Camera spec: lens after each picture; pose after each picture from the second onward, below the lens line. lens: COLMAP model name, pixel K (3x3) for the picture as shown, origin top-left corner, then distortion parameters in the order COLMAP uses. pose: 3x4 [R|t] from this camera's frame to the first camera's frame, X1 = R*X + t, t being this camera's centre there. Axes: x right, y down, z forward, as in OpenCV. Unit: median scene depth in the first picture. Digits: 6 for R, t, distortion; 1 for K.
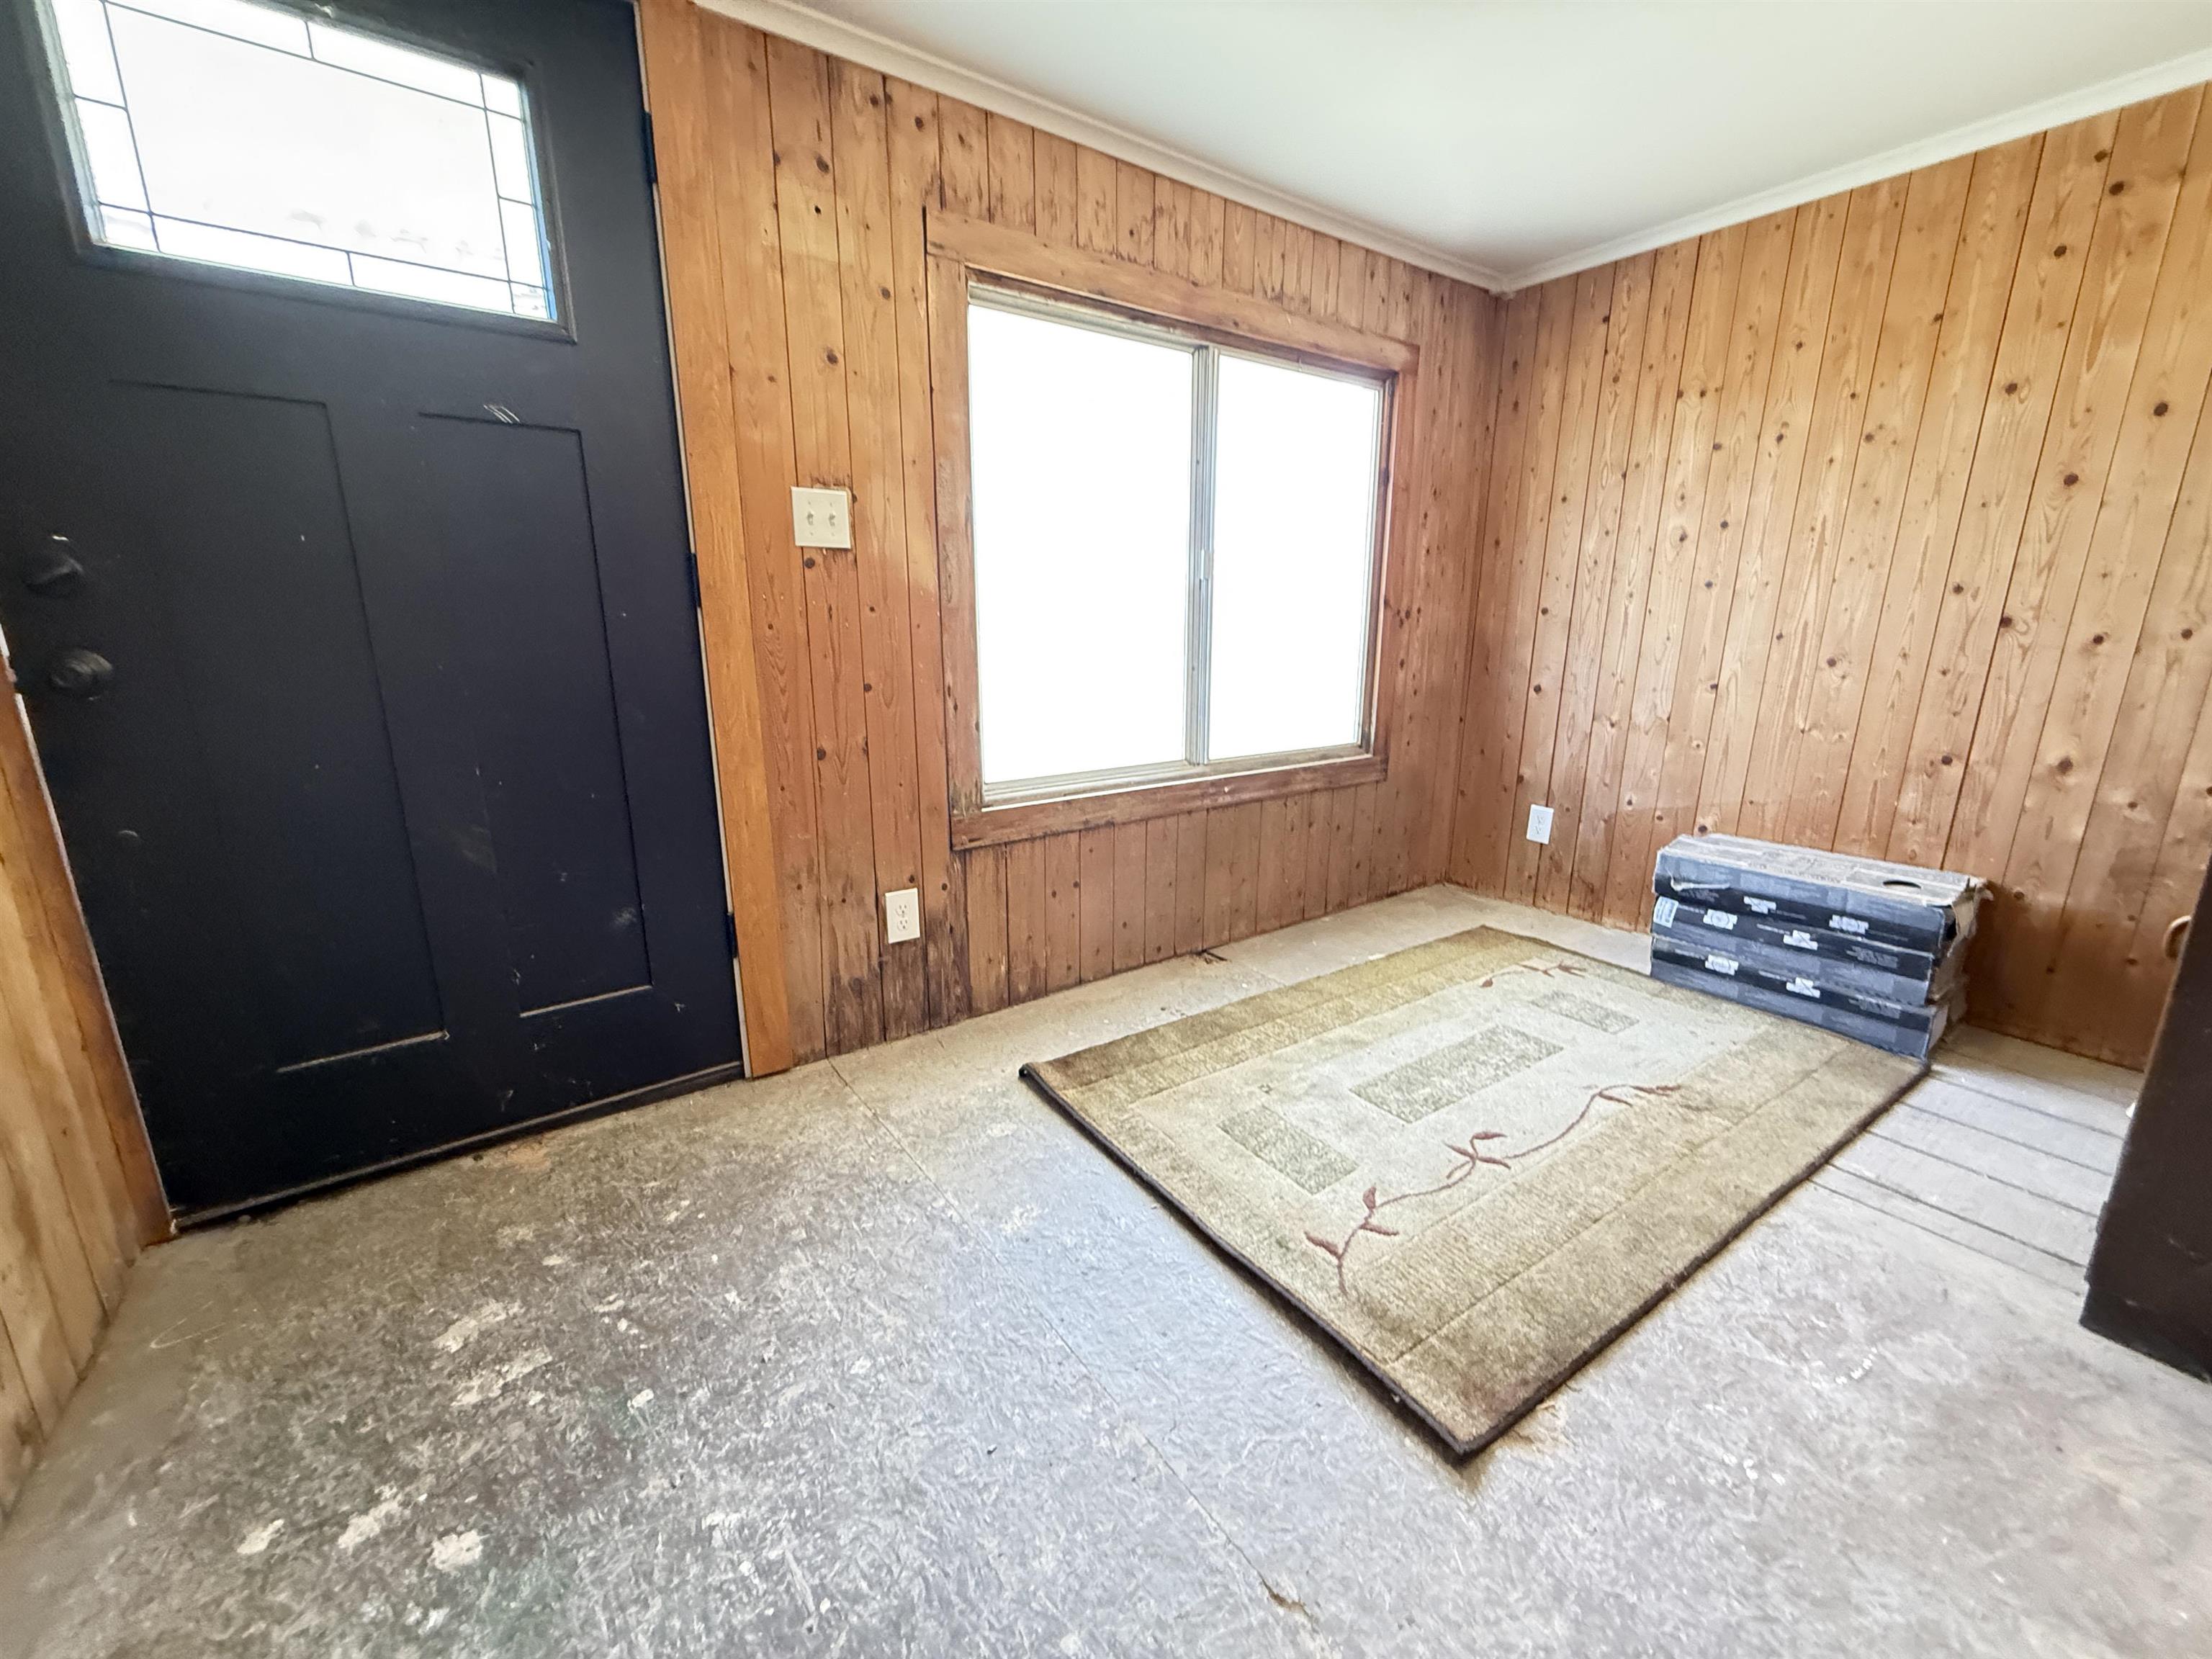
lens RADIAL K [[878.9, 0, 1101.0], [0, 878.9, 828.5], [0, 0, 1]] dist [-0.001383, -0.000357]
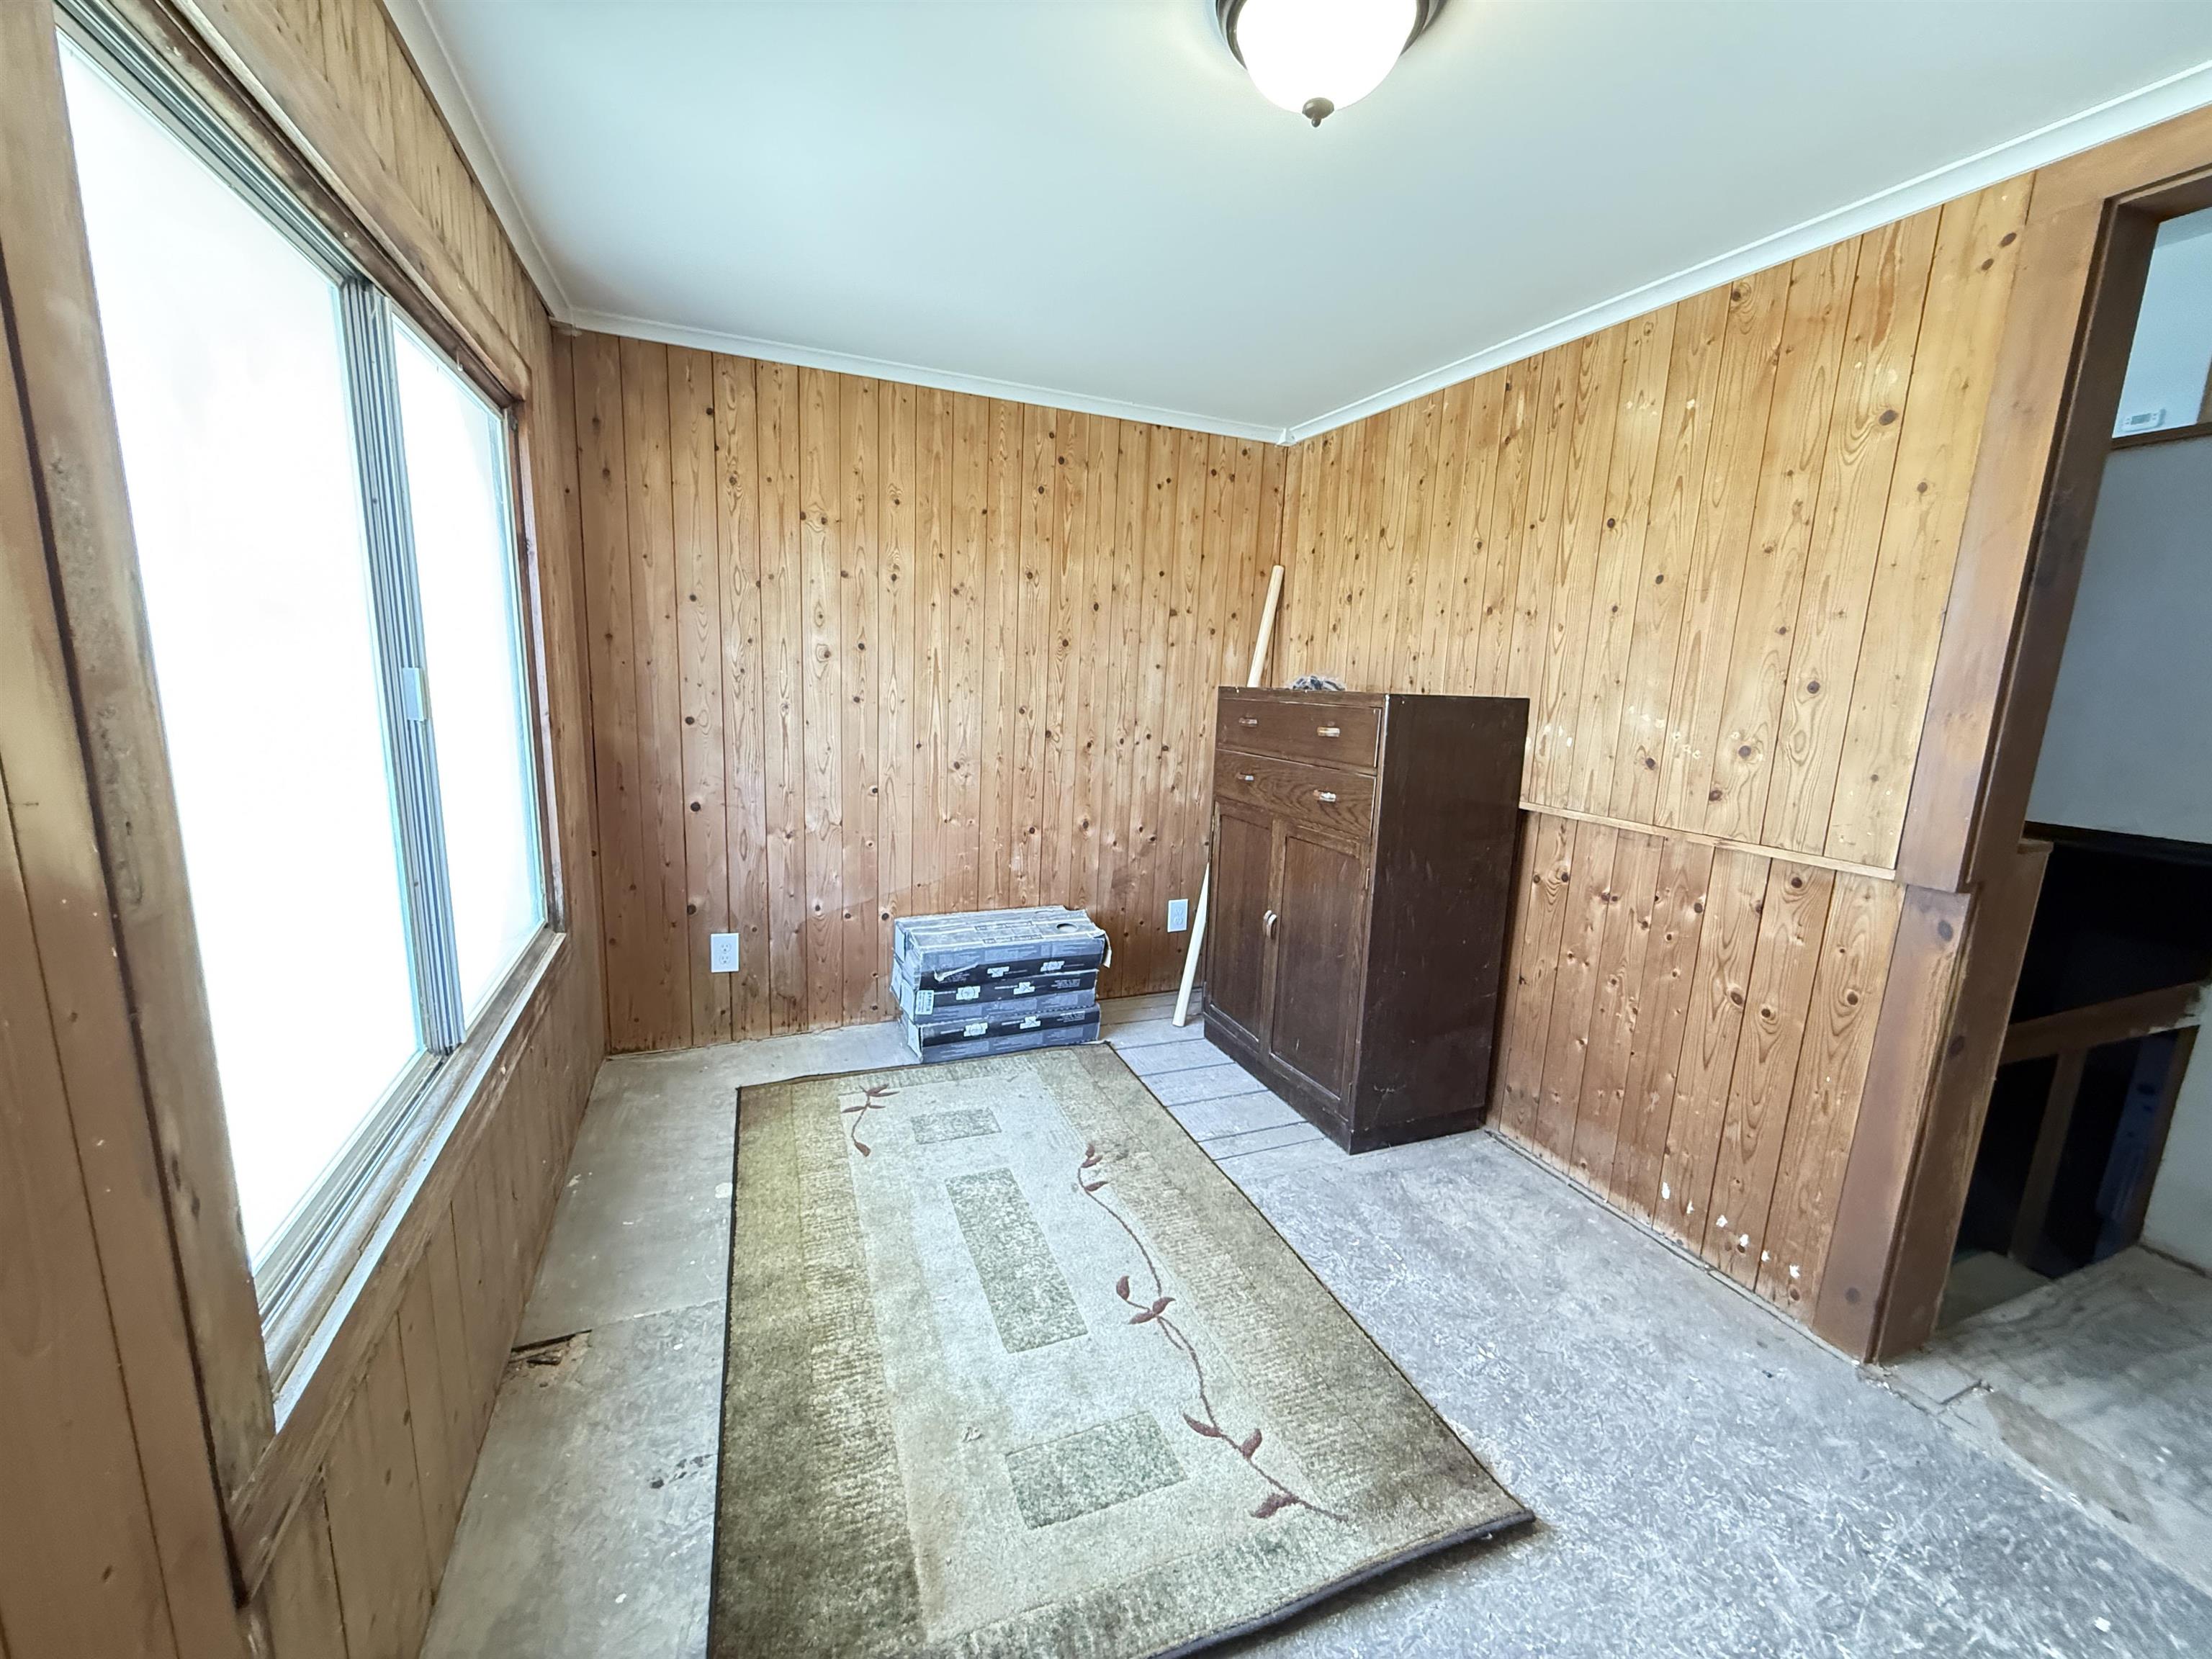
lens RADIAL K [[878.9, 0, 1101.0], [0, 878.9, 828.5], [0, 0, 1]] dist [-0.001383, -0.000357]
pose [[0.221368, -0.168293, 0.960559, -0.338471], [0.187603, 0.973947, 0.127404, -0.225801], [-0.956975, 0.152000, 0.247173, 0.517963]]
